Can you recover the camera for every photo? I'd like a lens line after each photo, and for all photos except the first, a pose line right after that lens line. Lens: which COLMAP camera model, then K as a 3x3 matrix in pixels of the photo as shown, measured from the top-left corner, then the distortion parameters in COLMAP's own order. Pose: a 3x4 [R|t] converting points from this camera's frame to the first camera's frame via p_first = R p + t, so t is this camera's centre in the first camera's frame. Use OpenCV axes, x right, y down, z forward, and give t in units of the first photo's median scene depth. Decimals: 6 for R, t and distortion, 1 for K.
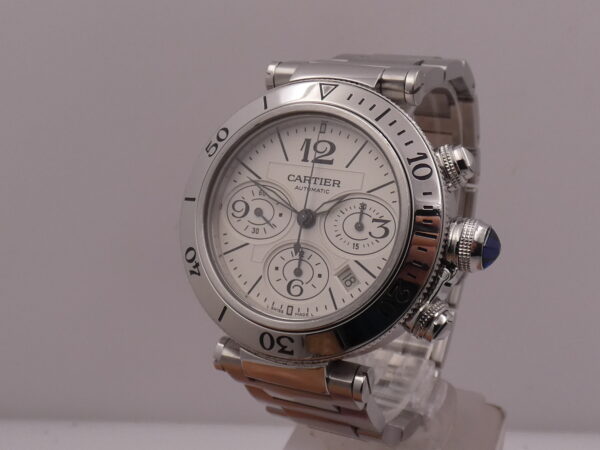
lens RADIAL K [[883.5, 0, 300.0], [0, 883.5, 225.0], [0, 0, 1]] dist [-0.034280, -0.013771]
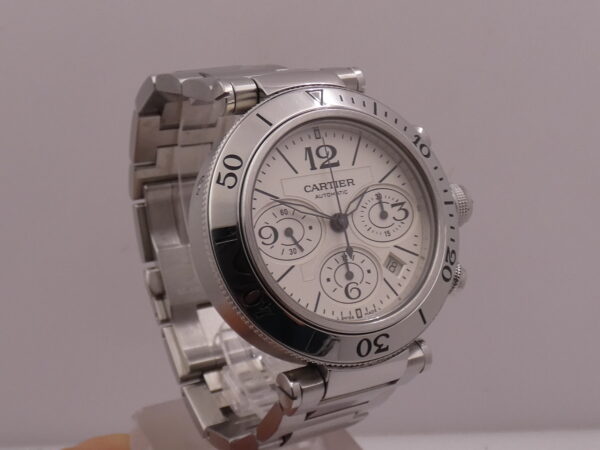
lens RADIAL K [[883.5, 0, 300.0], [0, 883.5, 225.0], [0, 0, 1]] dist [-0.034280, -0.013771]
pose [[0.610992, -0.246325, 0.752338, -0.778200], [0.273107, 0.957600, 0.091734, -0.109243], [-0.743035, 0.149420, 0.652359, 0.376773]]
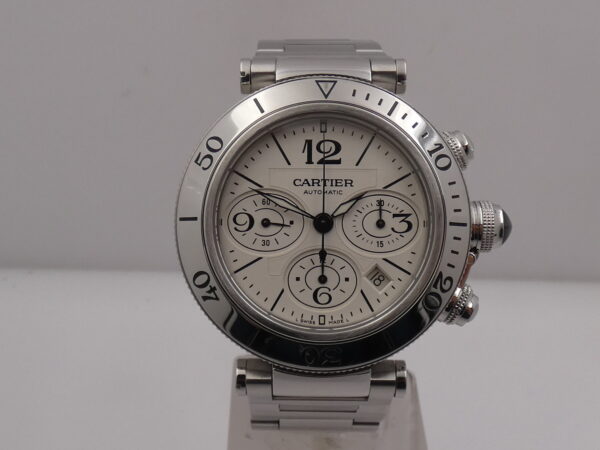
lens RADIAL K [[883.5, 0, 300.0], [0, 883.5, 225.0], [0, 0, 1]] dist [-0.034280, -0.013771]
pose [[0.912134, -0.142097, 0.384473, -0.385975], [0.123973, 0.989695, 0.071662, -0.077120], [-0.390694, -0.017701, 0.920350, 0.124727]]
